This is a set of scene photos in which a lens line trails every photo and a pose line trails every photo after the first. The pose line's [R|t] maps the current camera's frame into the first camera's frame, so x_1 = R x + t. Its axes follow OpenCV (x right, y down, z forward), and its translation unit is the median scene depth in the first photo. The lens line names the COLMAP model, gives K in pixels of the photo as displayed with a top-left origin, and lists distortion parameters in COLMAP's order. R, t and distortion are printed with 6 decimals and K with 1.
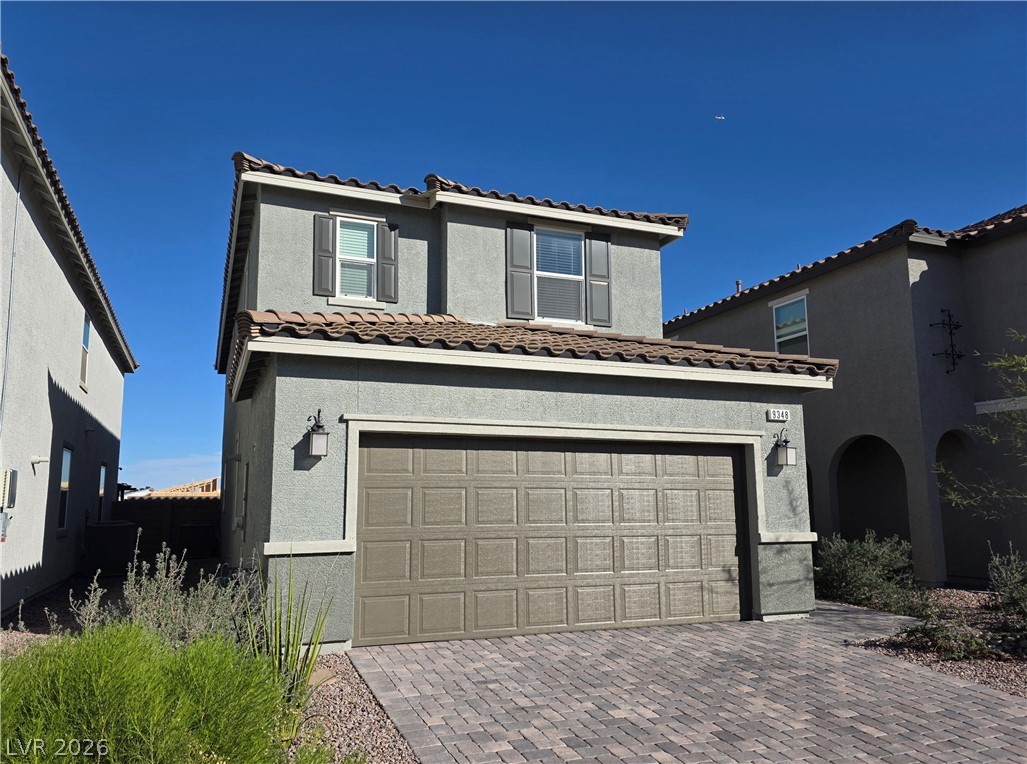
lens RADIAL K [[726.8, 0, 470.9], [0, 726.8, 410.9], [0, 0, 1]] dist [0.037537, -0.008529]
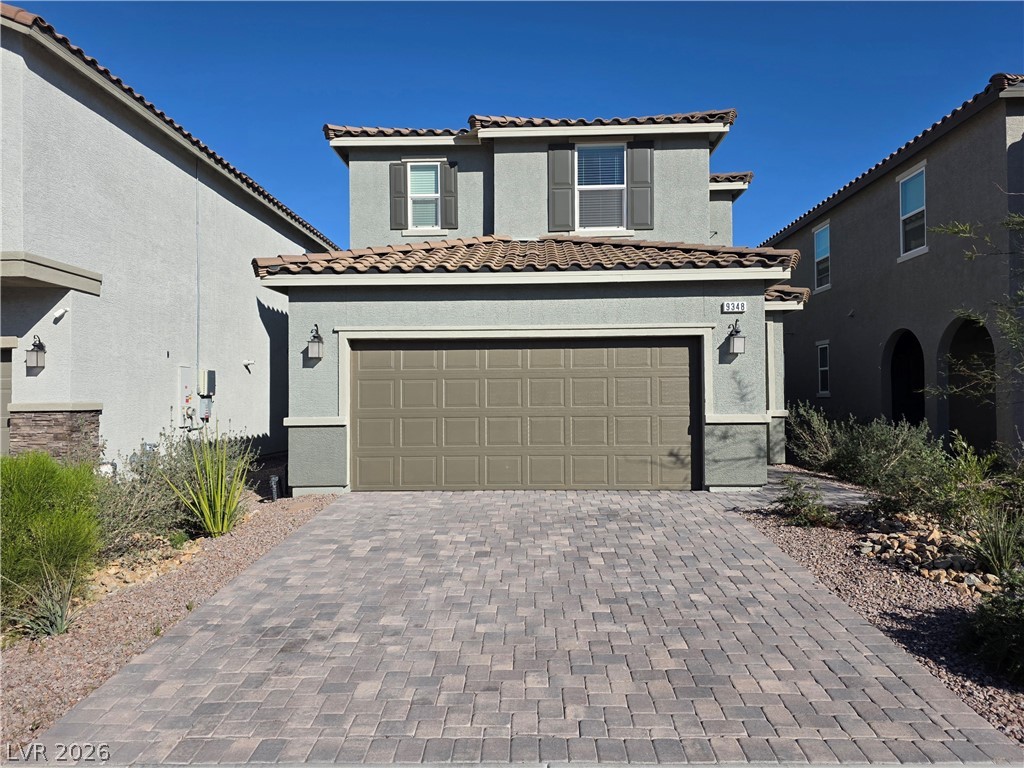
lens RADIAL K [[690.4, 0, 516.5], [0, 690.4, 391.2], [0, 0, 1]] dist [0.049223, -0.041248]
pose [[0.924292, -0.006760, -0.381626, 0.435591], [0.053079, 0.992405, 0.110977, -0.001307], [0.377977, -0.122831, 0.917631, -0.062500]]
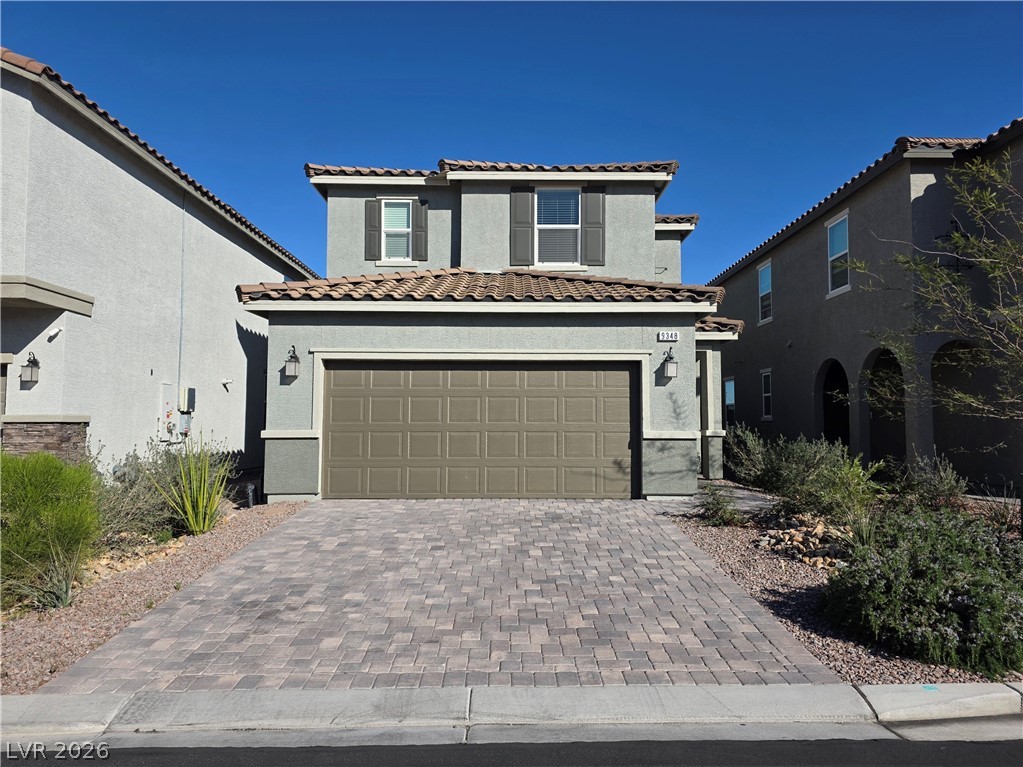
lens RADIAL K [[689.7, 0, 521.9], [0, 689.7, 388.1], [0, 0, 1]] dist [0.049223, -0.041248]
pose [[0.939445, -0.011304, -0.342513, 0.496176], [0.037645, 0.996812, 0.070354, 0.001529], [0.340625, -0.078987, 0.936875, -0.144243]]
